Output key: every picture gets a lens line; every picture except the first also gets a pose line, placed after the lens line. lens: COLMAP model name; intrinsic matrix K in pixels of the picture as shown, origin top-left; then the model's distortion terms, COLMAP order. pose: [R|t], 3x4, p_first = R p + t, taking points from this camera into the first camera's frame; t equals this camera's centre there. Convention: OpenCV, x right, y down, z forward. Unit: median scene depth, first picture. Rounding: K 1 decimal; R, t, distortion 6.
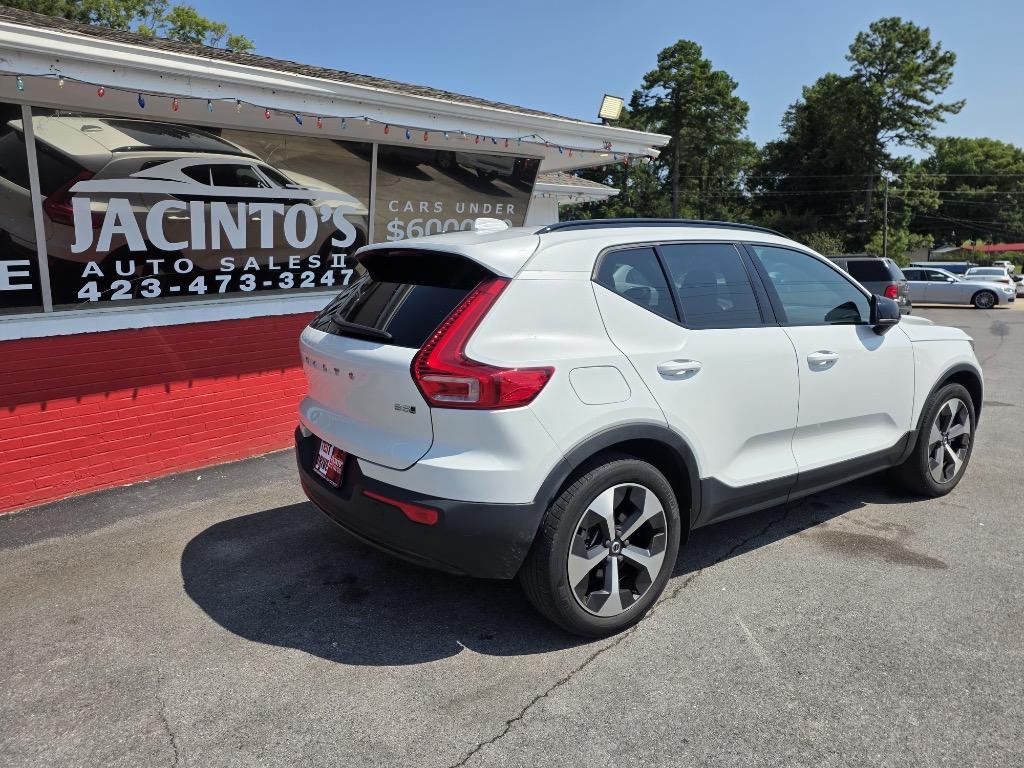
lens RADIAL K [[680.0, 0, 512.0], [0, 680.0, 384.0], [0, 0, 1]] dist [0.024637, -0.036163]
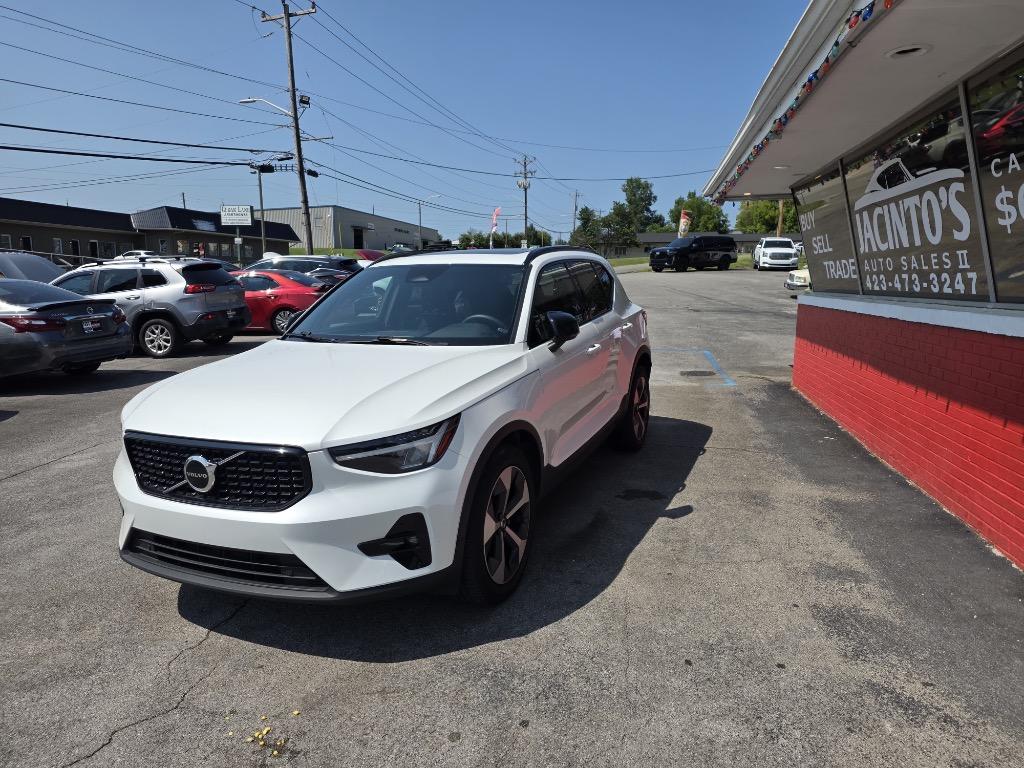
lens RADIAL K [[680.0, 0, 512.0], [0, 680.0, 384.0], [0, 0, 1]] dist [0.024637, -0.036163]
pose [[-0.851770, 0.119339, -0.510144, 0.559529], [-0.061086, 0.944450, 0.322929, -0.275245], [0.520343, 0.306224, -0.797164, 1.444234]]
